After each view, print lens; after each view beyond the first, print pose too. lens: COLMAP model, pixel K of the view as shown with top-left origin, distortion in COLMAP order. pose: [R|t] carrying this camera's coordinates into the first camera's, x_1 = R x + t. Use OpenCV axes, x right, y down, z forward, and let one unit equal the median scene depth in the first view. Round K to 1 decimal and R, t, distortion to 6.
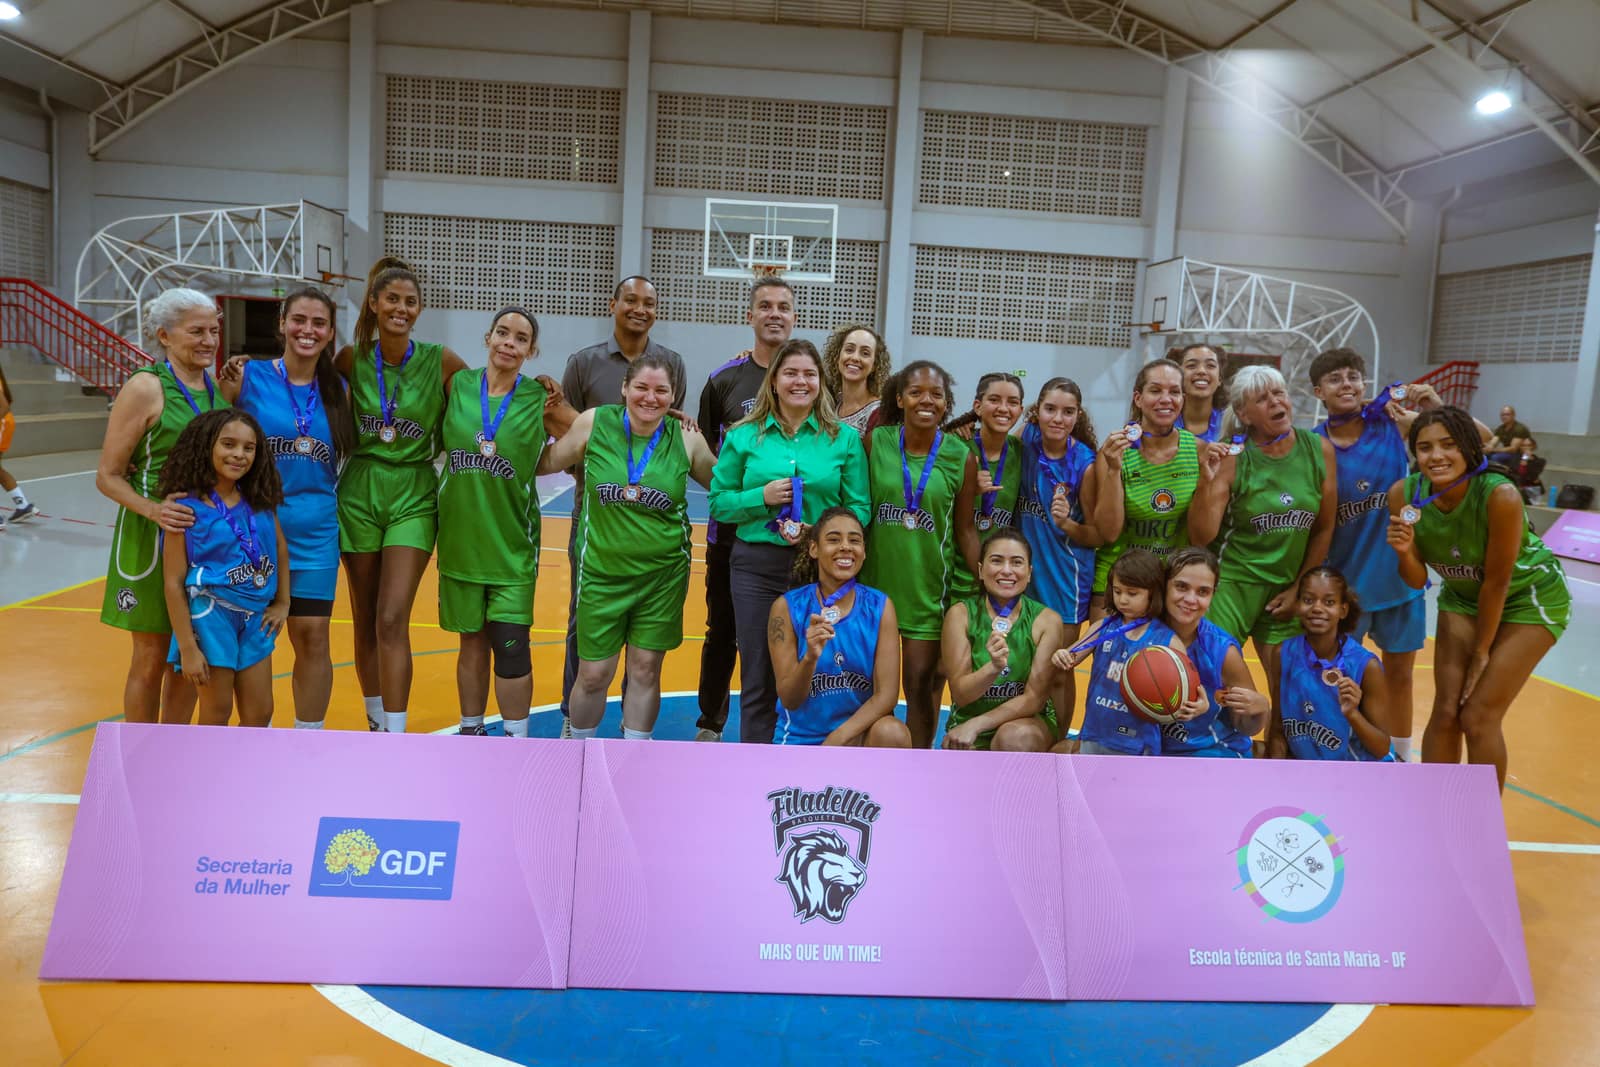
lens RADIAL K [[1163.1, 0, 800.0], [0, 1163.1, 533.5], [0, 0, 1]] dist [-0.050759, 0.043865]
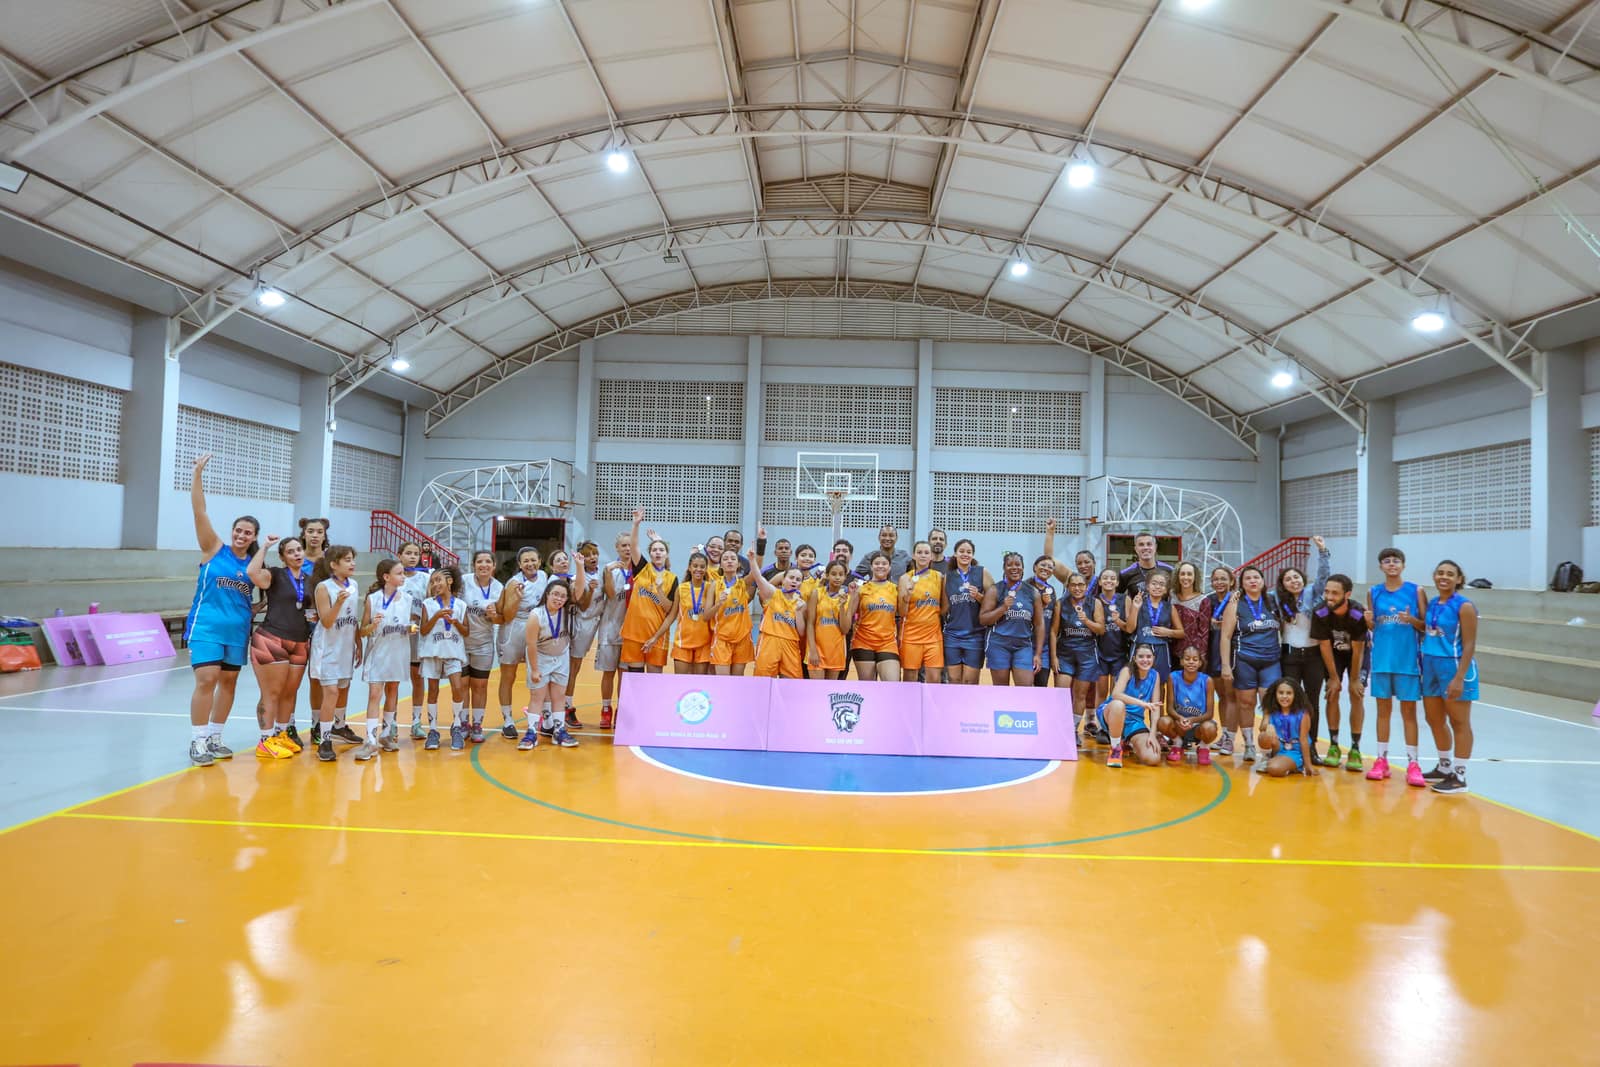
lens RADIAL K [[1163.1, 0, 800.0], [0, 1163.1, 533.5], [0, 0, 1]] dist [-0.050759, 0.043865]
pose [[0.997032, -0.025732, -0.072563, 0.033828], [0.014395, 0.988178, -0.152634, 0.067356], [0.075632, 0.151136, 0.985615, -0.542300]]
